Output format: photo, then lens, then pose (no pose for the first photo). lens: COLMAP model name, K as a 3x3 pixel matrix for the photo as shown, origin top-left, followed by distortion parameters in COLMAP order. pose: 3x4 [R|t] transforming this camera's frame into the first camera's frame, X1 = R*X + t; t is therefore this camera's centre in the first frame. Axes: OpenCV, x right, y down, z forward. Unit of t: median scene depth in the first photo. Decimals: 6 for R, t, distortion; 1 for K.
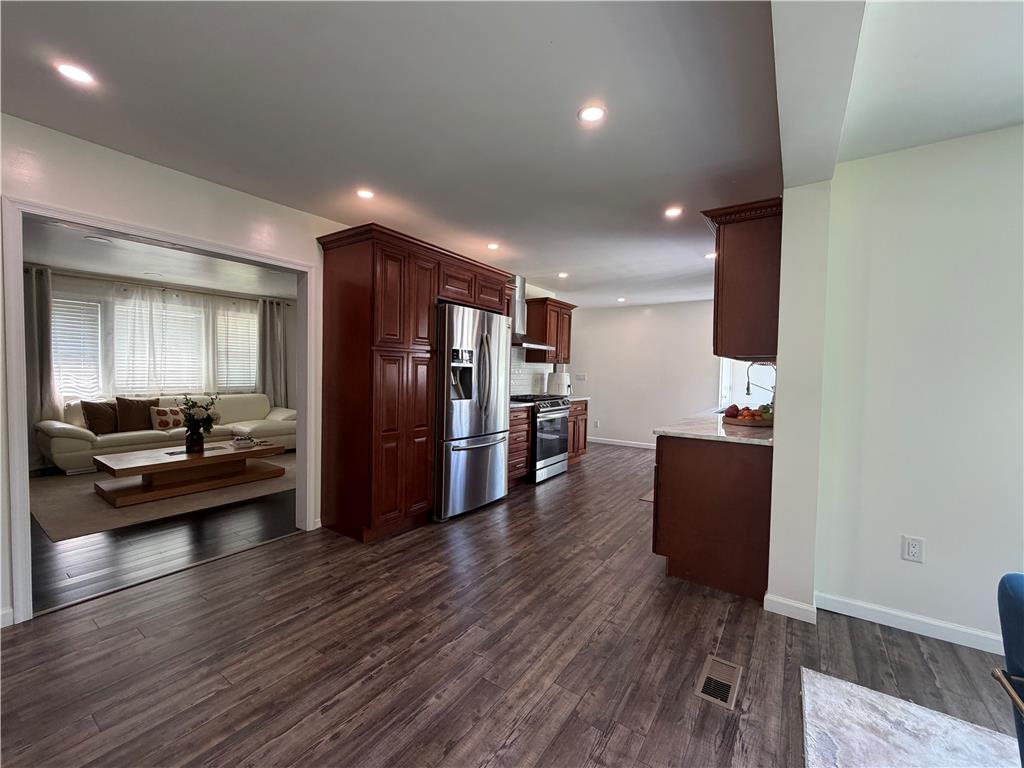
lens RADIAL K [[416.7, 0, 513.8], [0, 416.7, 384.3], [0, 0, 1]] dist [0.002636, -0.000057]
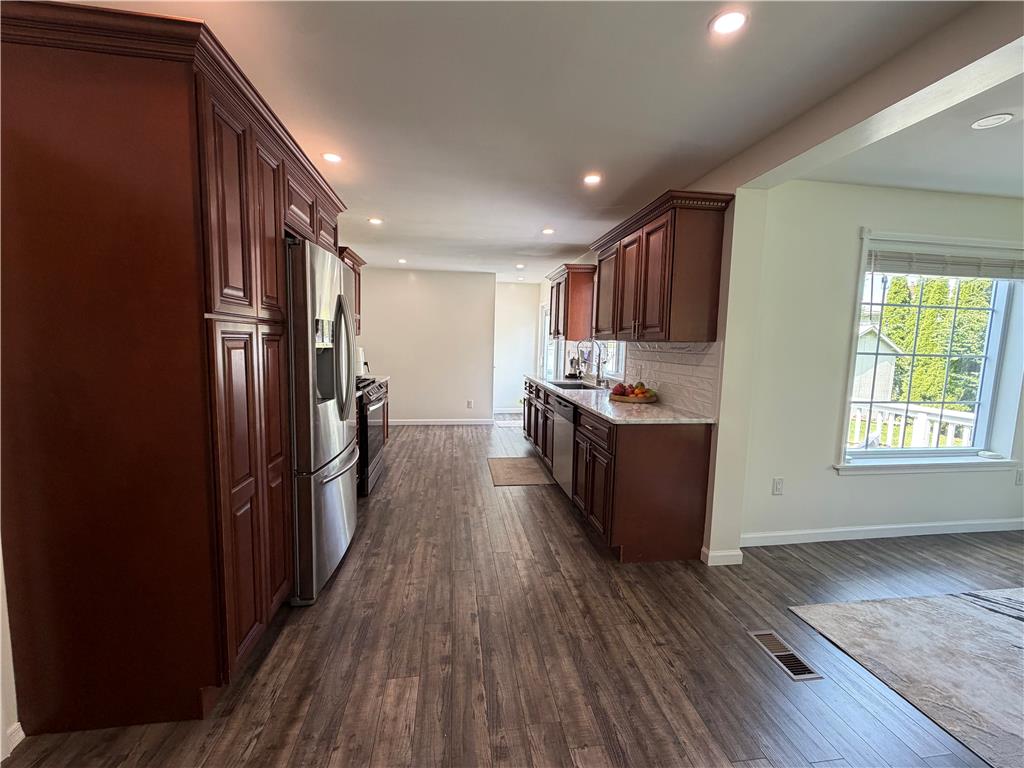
lens RADIAL K [[416.7, 0, 513.8], [0, 416.7, 384.3], [0, 0, 1]] dist [0.002636, -0.000057]
pose [[0.734008, -0.069665, 0.675558, -0.436887], [0.012058, 0.995905, 0.089598, -0.052490], [-0.679033, -0.057620, 0.731843, 0.461024]]
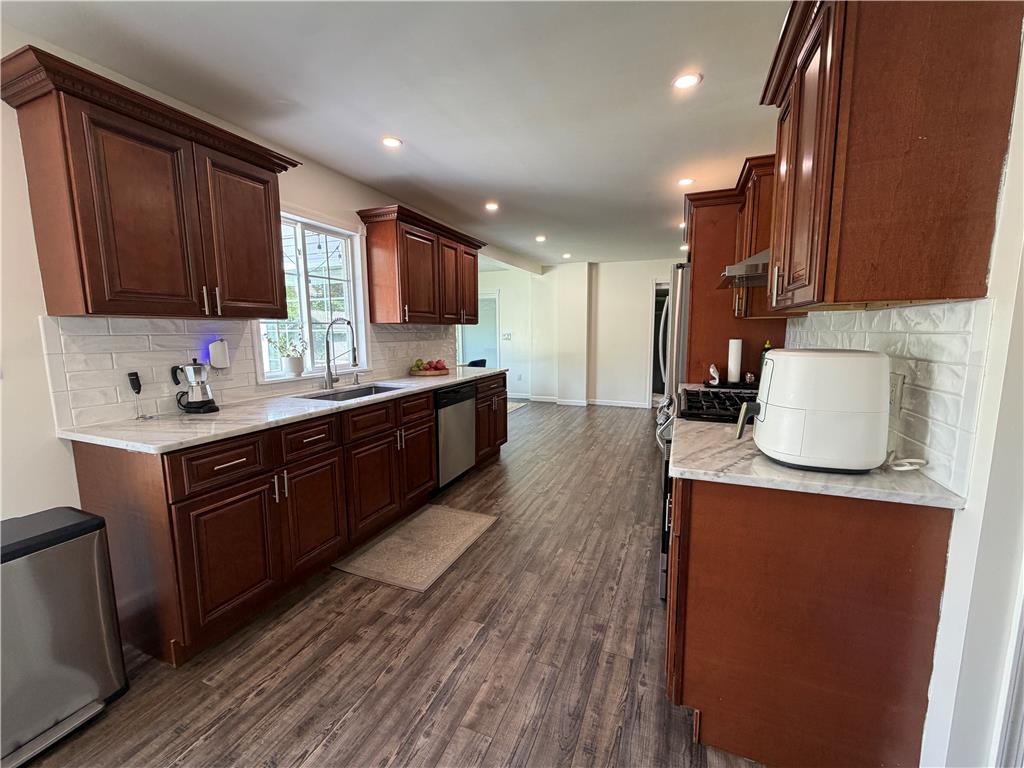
lens RADIAL K [[416.7, 0, 513.8], [0, 416.7, 384.3], [0, 0, 1]] dist [0.002636, -0.000057]
pose [[-0.975703, 0.016505, -0.218473, 0.660251], [-0.018736, 0.987220, 0.158259, -0.090009], [0.218293, 0.158507, -0.962925, 2.546359]]
